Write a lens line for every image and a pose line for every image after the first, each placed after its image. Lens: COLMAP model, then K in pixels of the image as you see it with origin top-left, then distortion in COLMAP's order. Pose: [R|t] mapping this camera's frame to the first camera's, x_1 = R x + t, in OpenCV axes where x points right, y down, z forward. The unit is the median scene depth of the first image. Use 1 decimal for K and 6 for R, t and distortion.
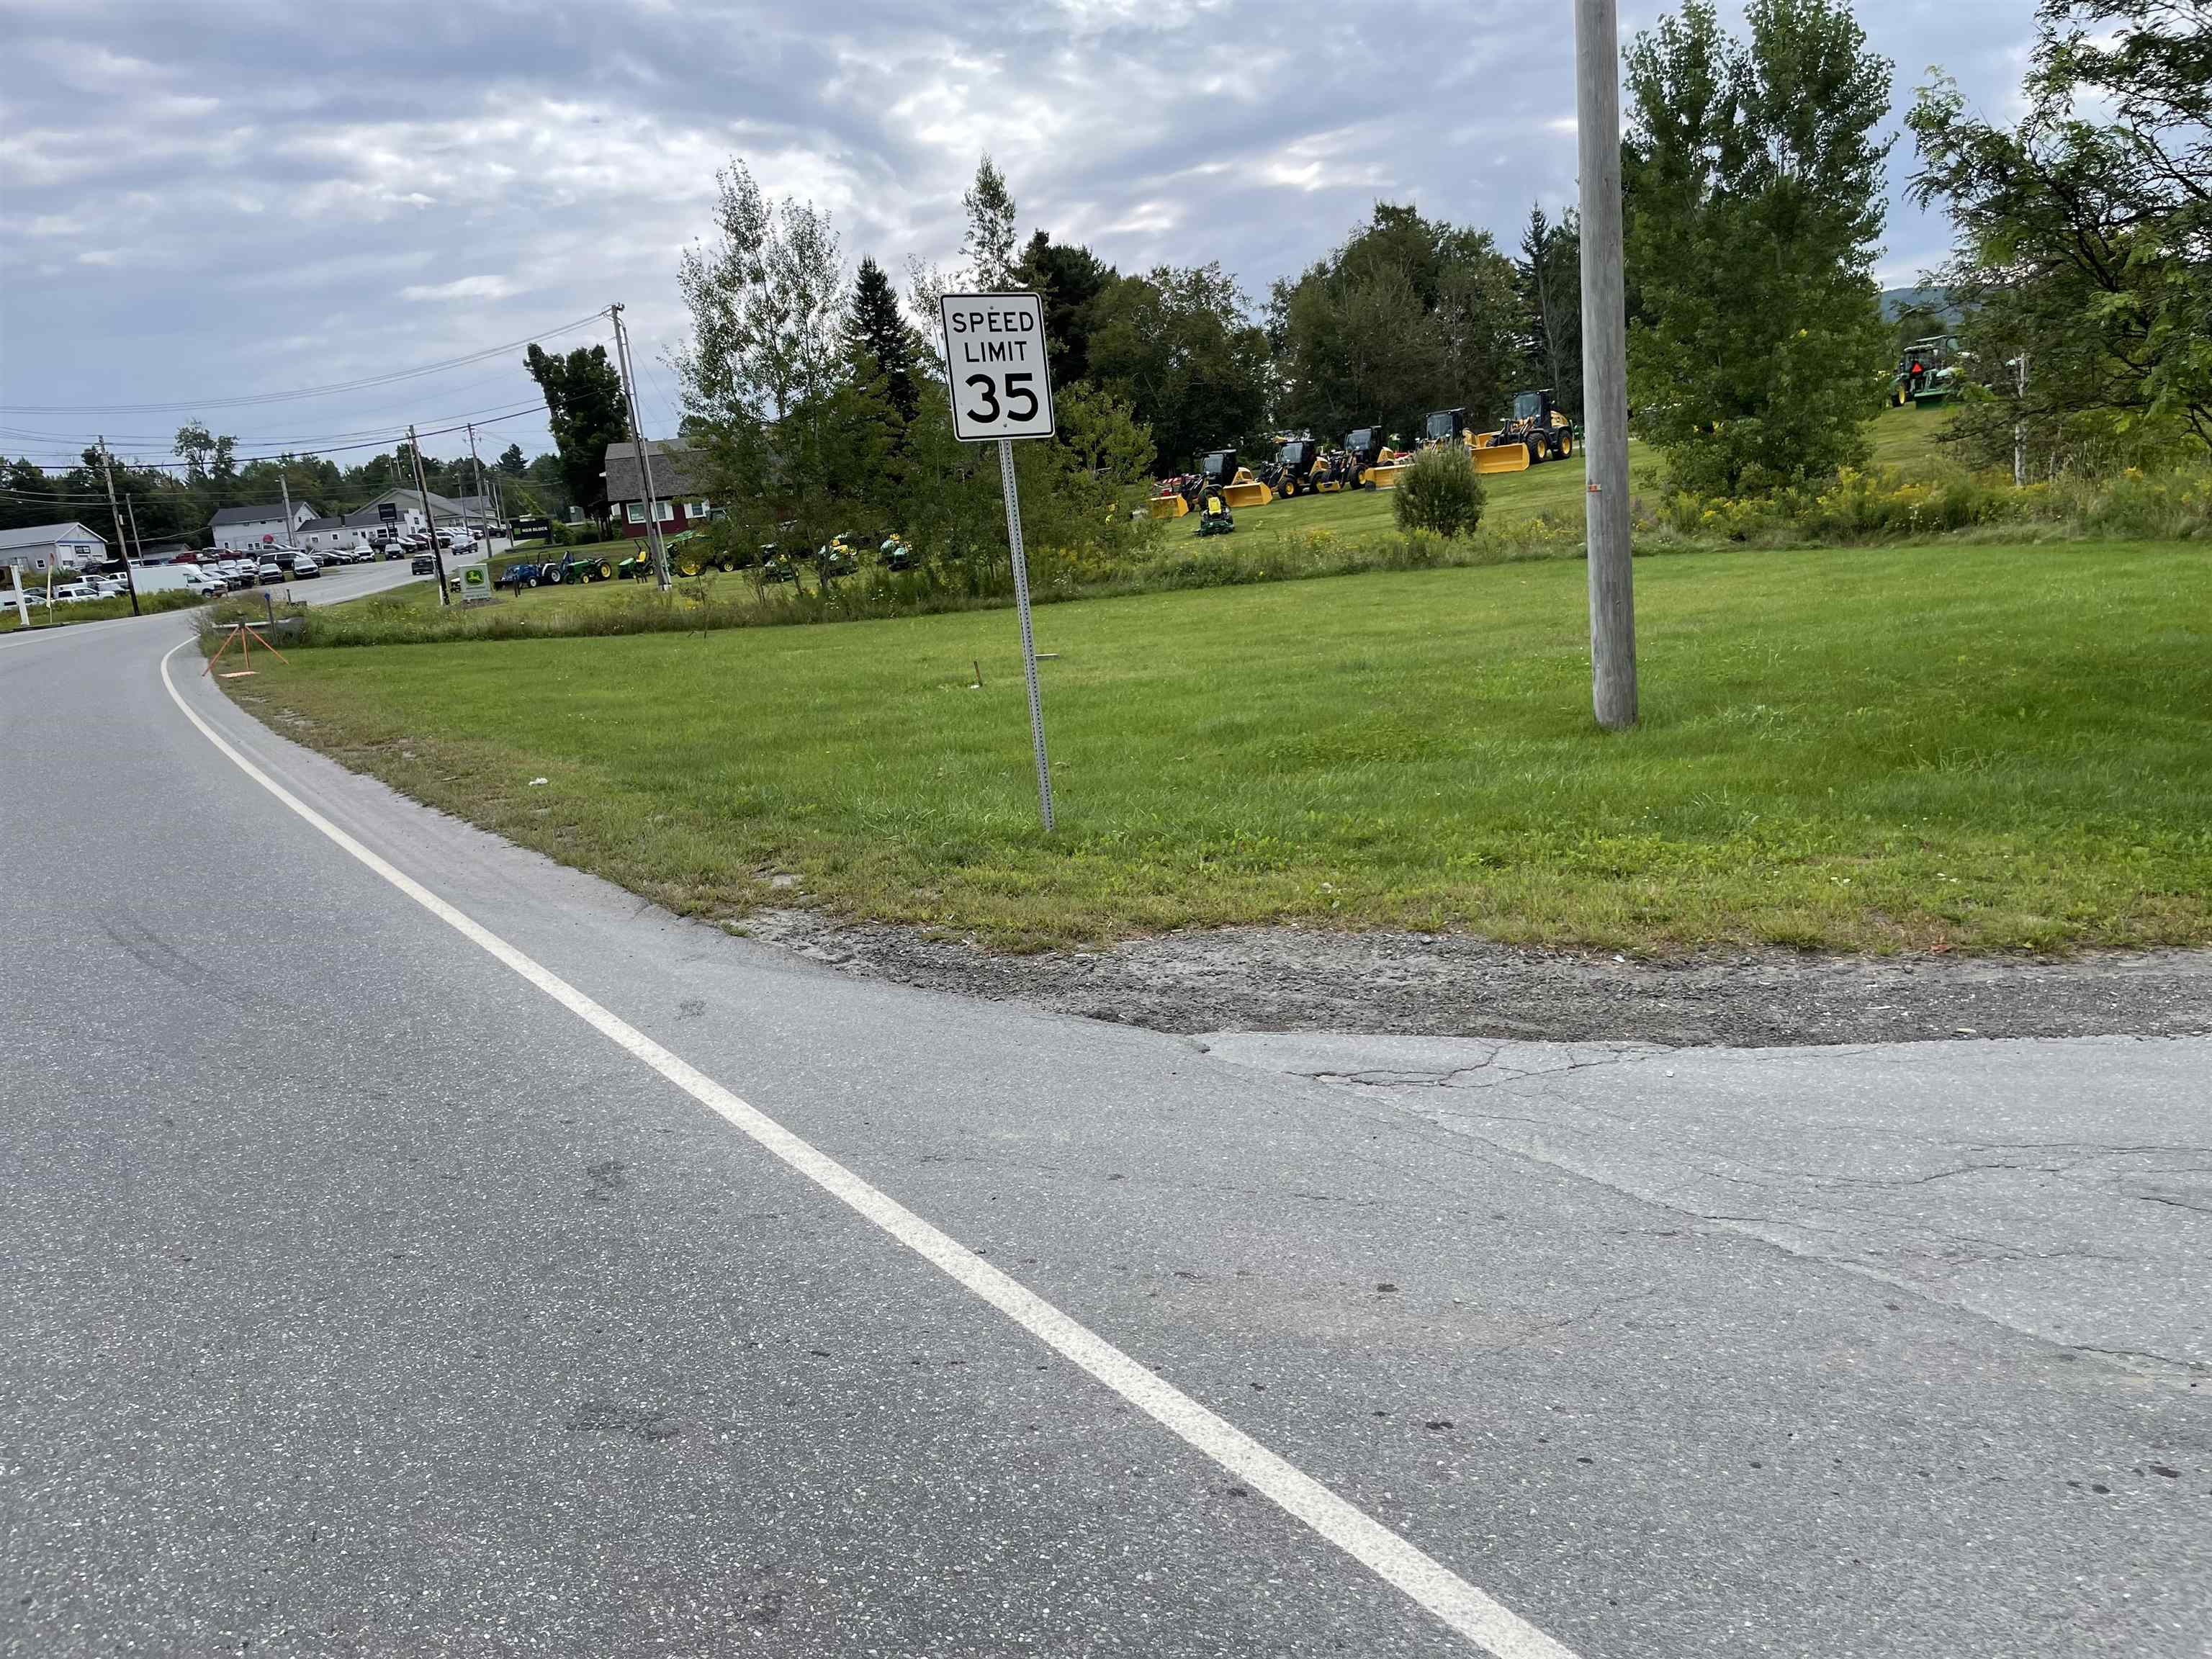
lens RADIAL K [[1679.6, 0, 1143.6], [0, 1679.6, 830.9], [0, 0, 1]] dist [0.086822, -0.111289]
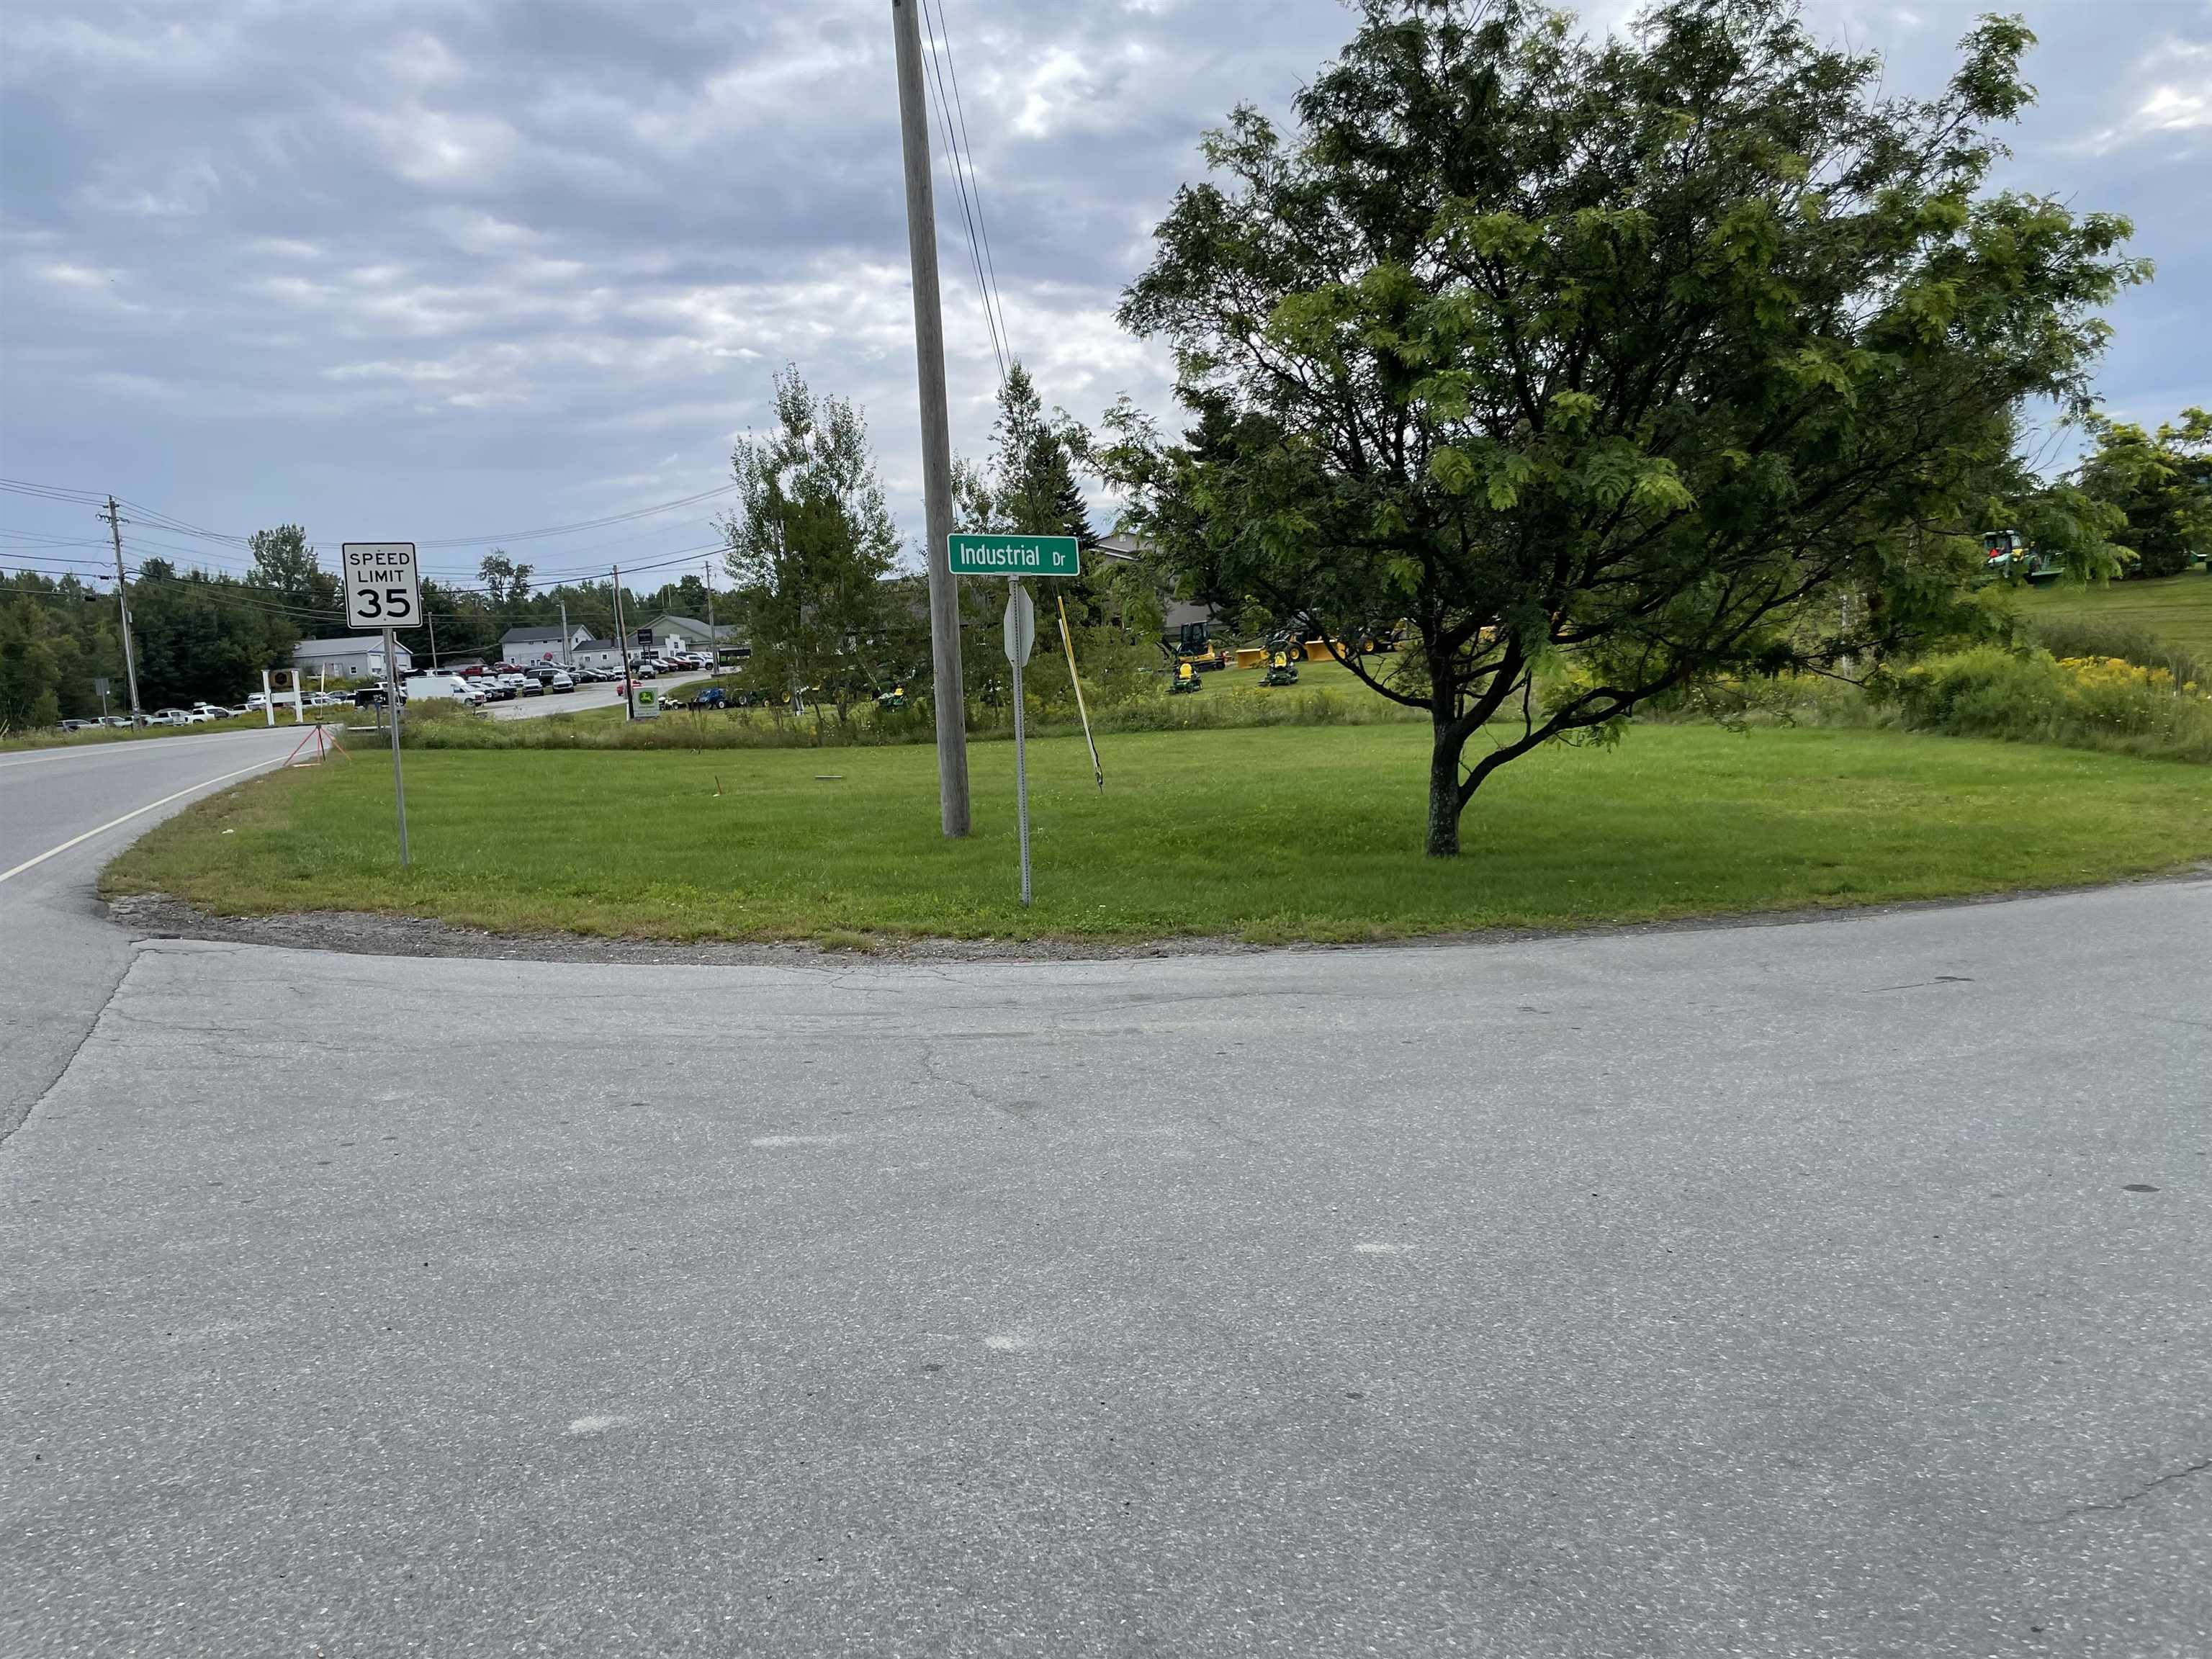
lens RADIAL K [[1679.6, 0, 1092.6], [0, 1679.6, 819.5], [0, 0, 1]] dist [0.086822, -0.111289]
pose [[0.983182, 0.054924, -0.174173, 0.176797], [-0.070135, 0.994127, -0.082416, 0.008090], [0.168623, 0.093245, 0.981260, -0.096540]]
